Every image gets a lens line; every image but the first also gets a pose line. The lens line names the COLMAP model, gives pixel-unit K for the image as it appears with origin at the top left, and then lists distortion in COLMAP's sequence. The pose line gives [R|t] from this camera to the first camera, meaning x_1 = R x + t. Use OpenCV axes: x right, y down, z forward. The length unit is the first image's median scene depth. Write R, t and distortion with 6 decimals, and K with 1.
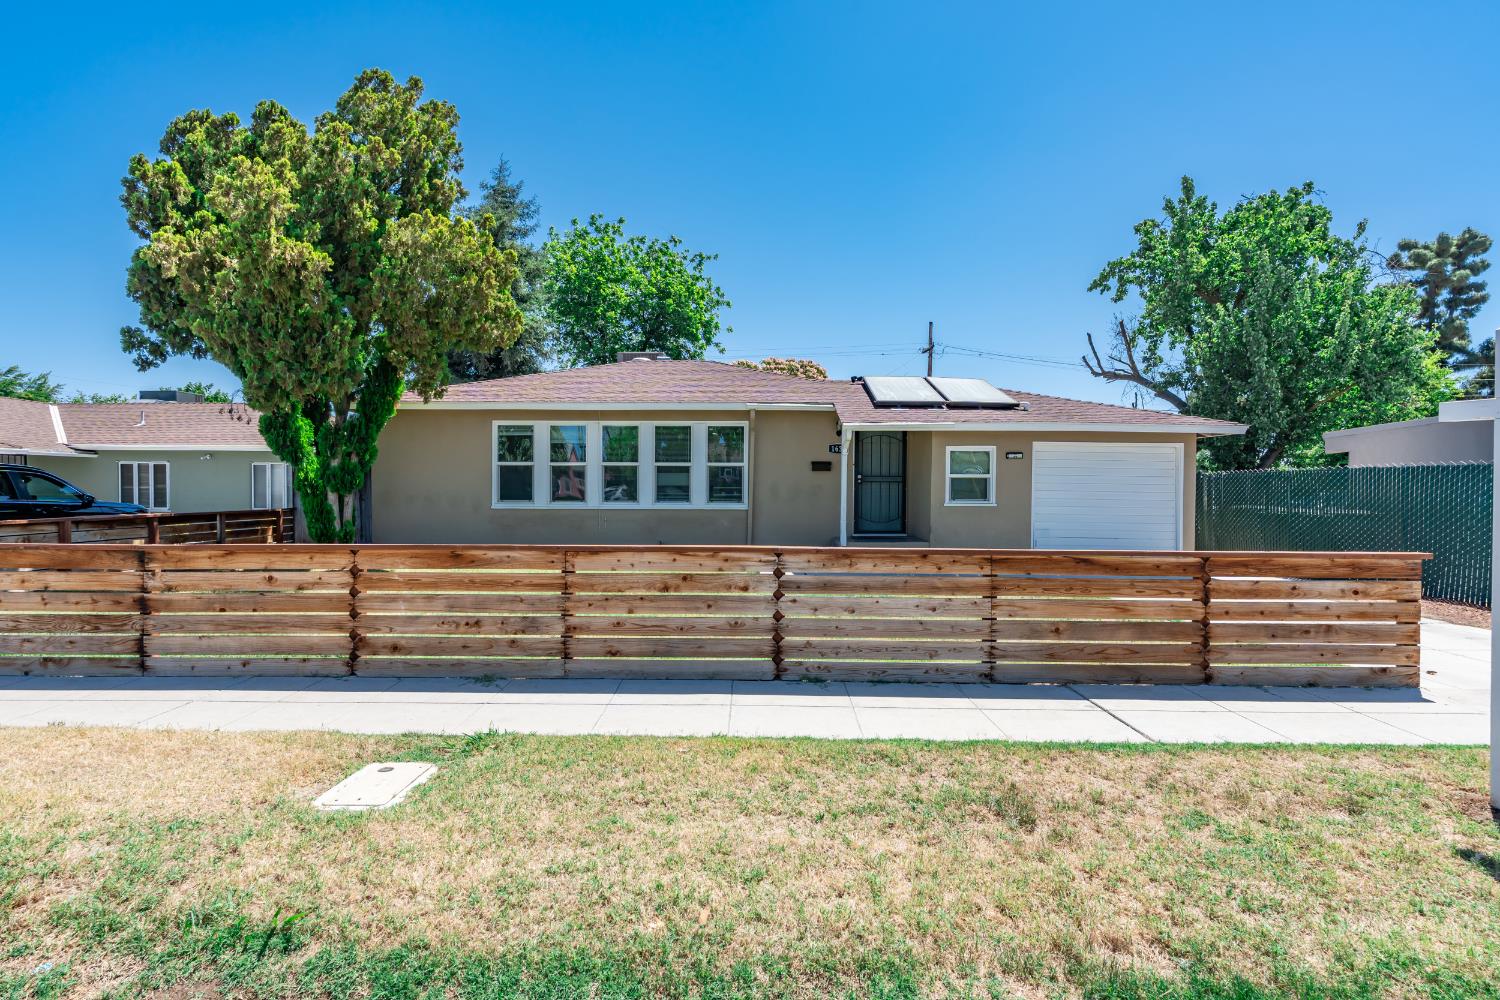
lens RADIAL K [[766.7, 0, 748.4], [0, 766.7, 496.2], [0, 0, 1]] dist [-0.003473, 0.001913]
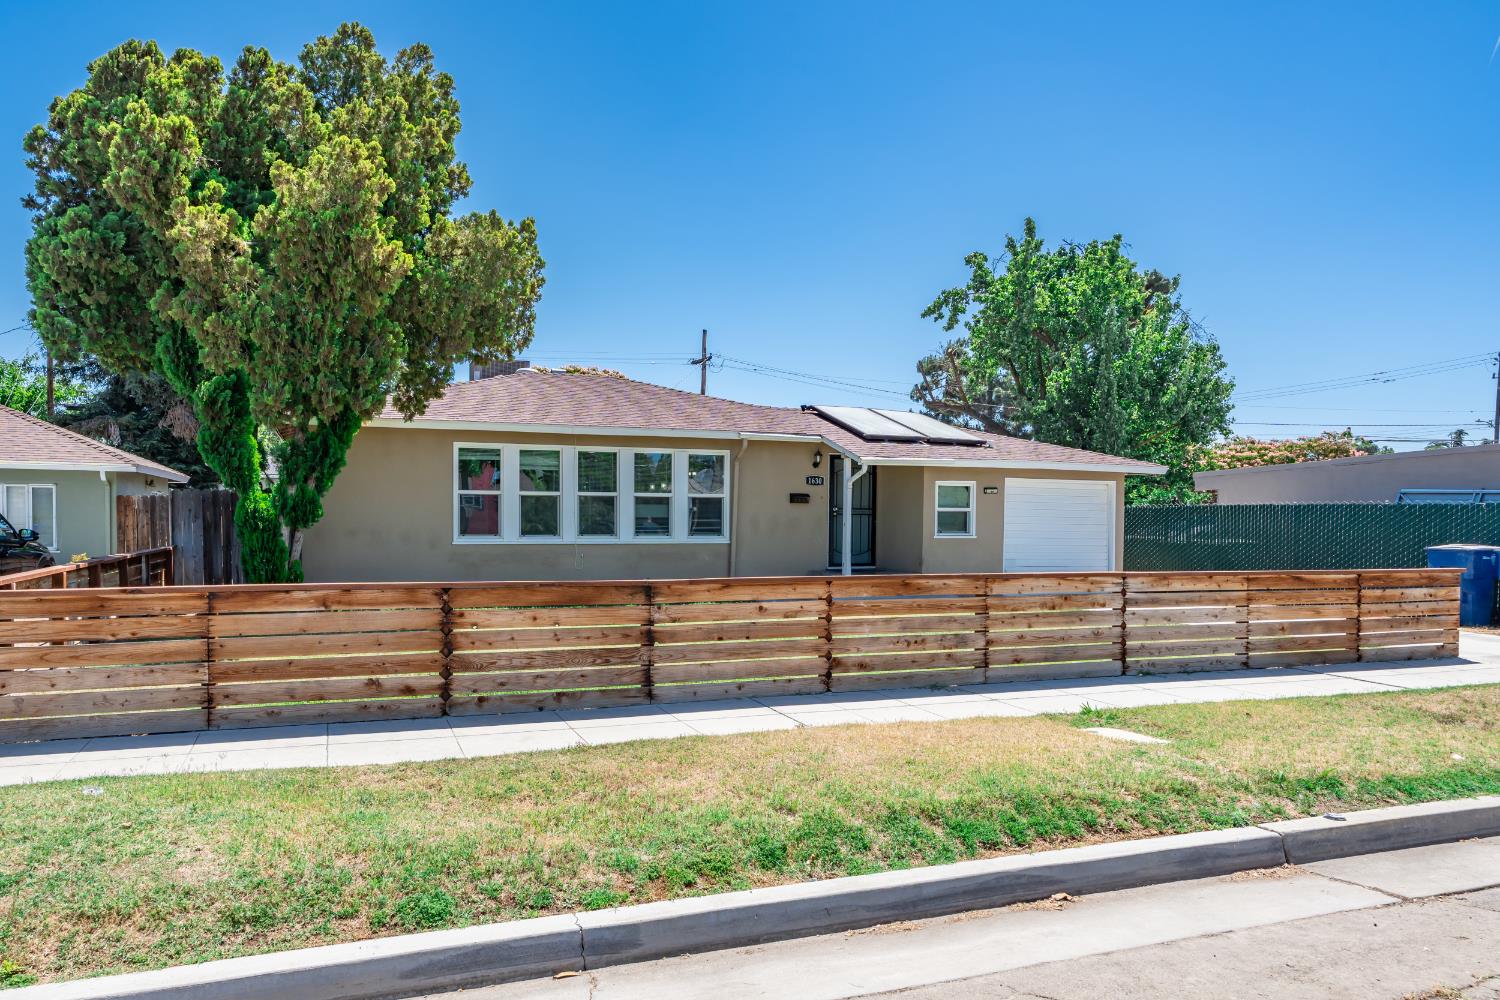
lens RADIAL K [[916.0, 0, 751.9], [0, 916.0, 539.3], [0, 0, 1]] dist [-0.009973, -0.000139]
pose [[0.942766, -0.005986, 0.333403, -1.047890], [0.001440, 0.999903, 0.013882, -0.009951], [-0.333453, -0.012608, 0.942682, -0.229948]]
